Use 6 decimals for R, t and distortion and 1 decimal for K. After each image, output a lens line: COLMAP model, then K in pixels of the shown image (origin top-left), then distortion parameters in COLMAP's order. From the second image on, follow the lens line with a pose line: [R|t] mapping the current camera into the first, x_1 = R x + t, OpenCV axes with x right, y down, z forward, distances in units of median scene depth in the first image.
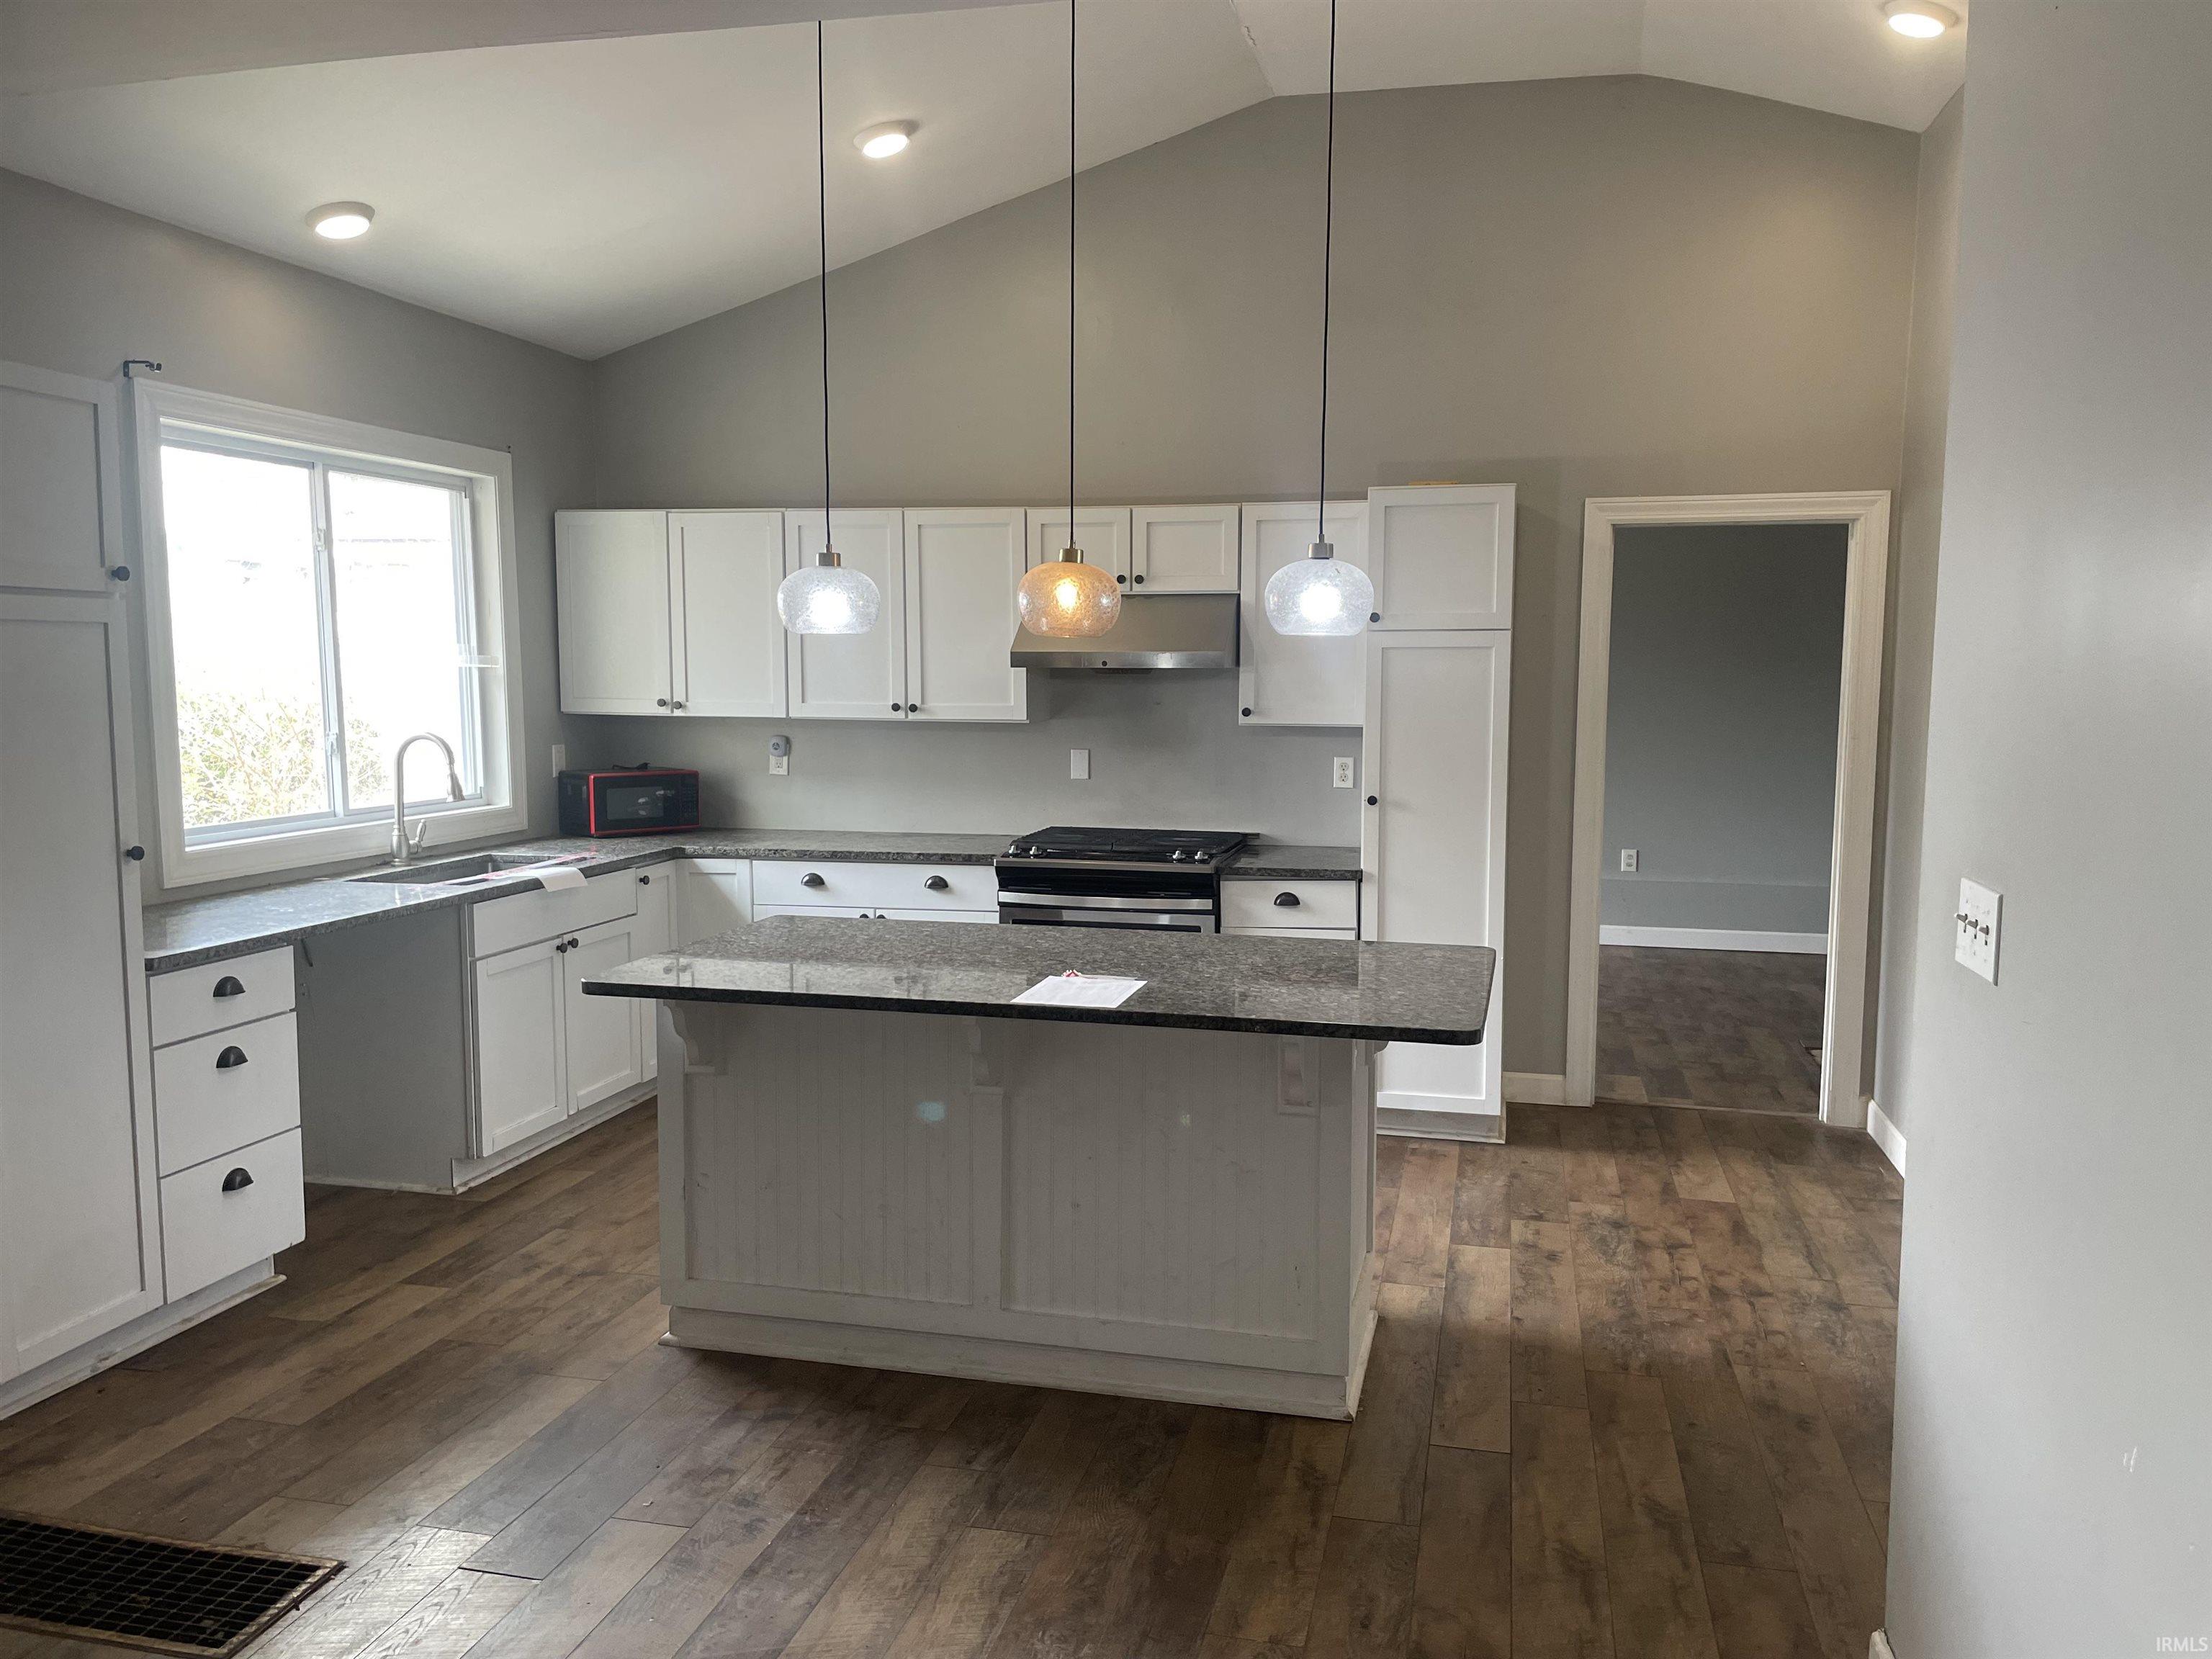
lens RADIAL K [[1697.2, 0, 1111.6], [0, 1697.2, 831.4], [0, 0, 1]] dist [0.086332, -0.101572]
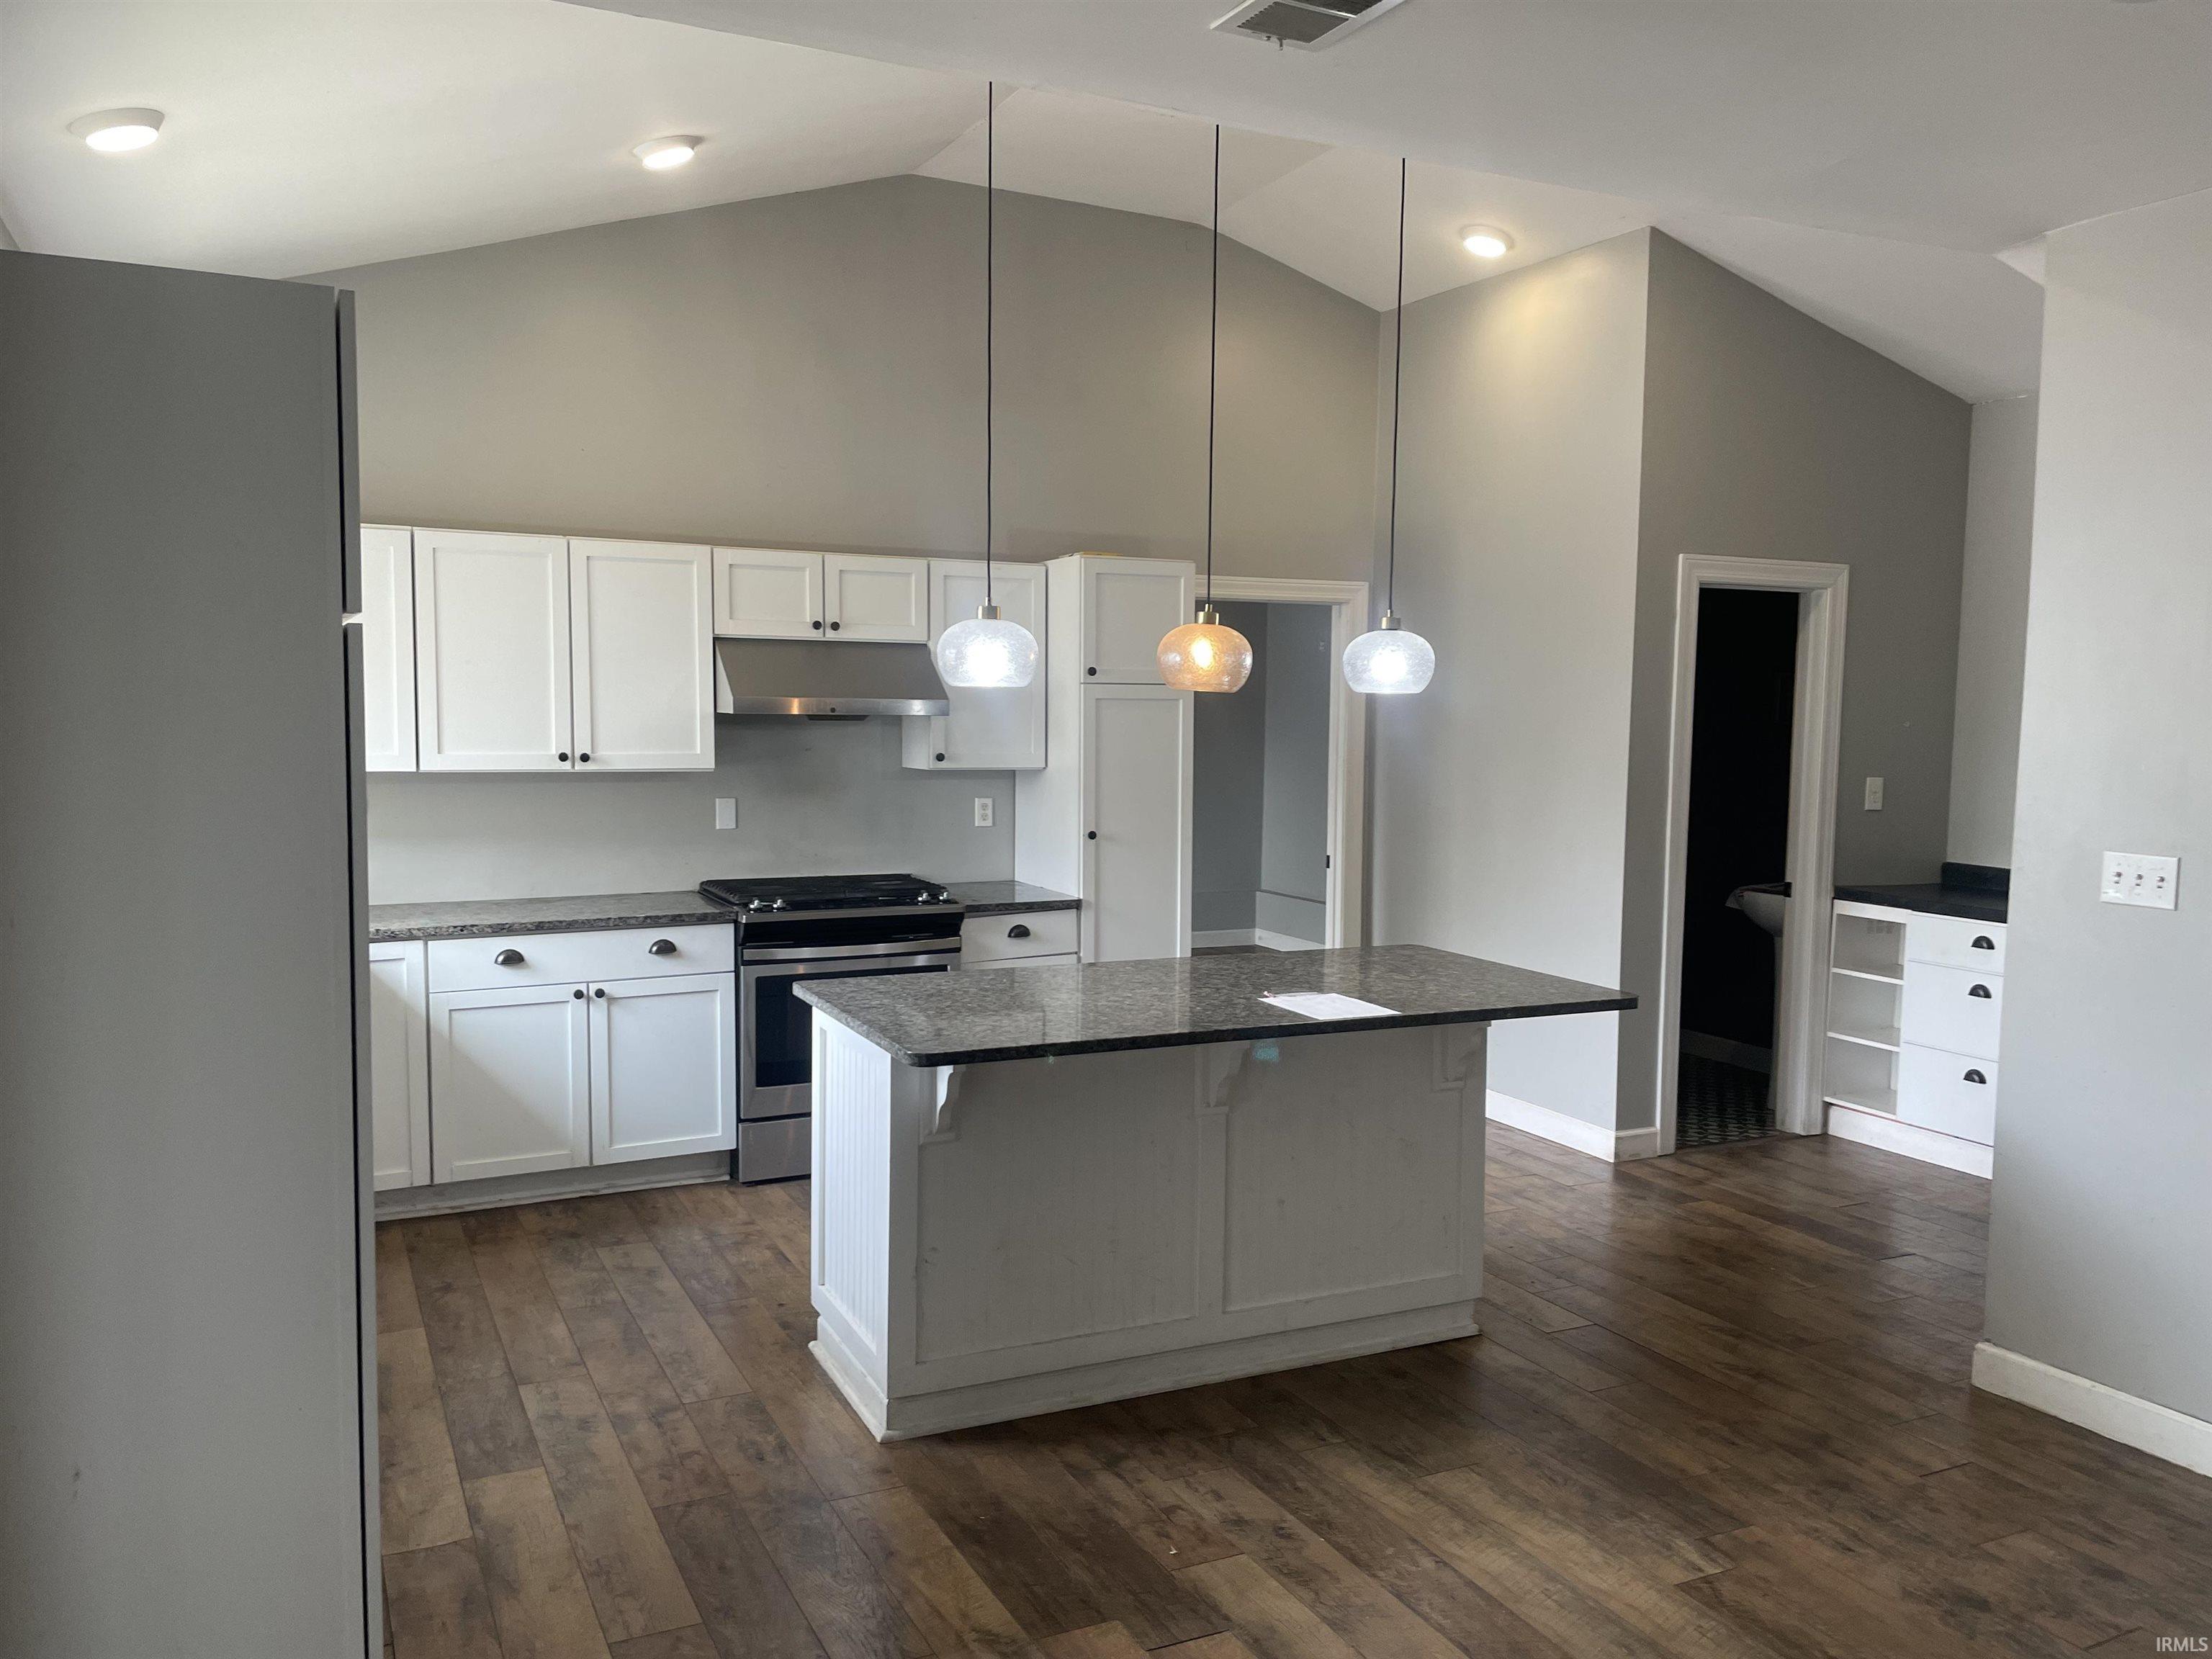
lens RADIAL K [[1697.2, 0, 1113.4], [0, 1697.2, 838.9], [0, 0, 1]] dist [0.086332, -0.101572]
pose [[0.766668, -0.045681, 0.640416, -0.704248], [0.056678, 0.998387, 0.003363, -0.024176], [-0.639537, 0.033719, 0.768021, 0.179912]]
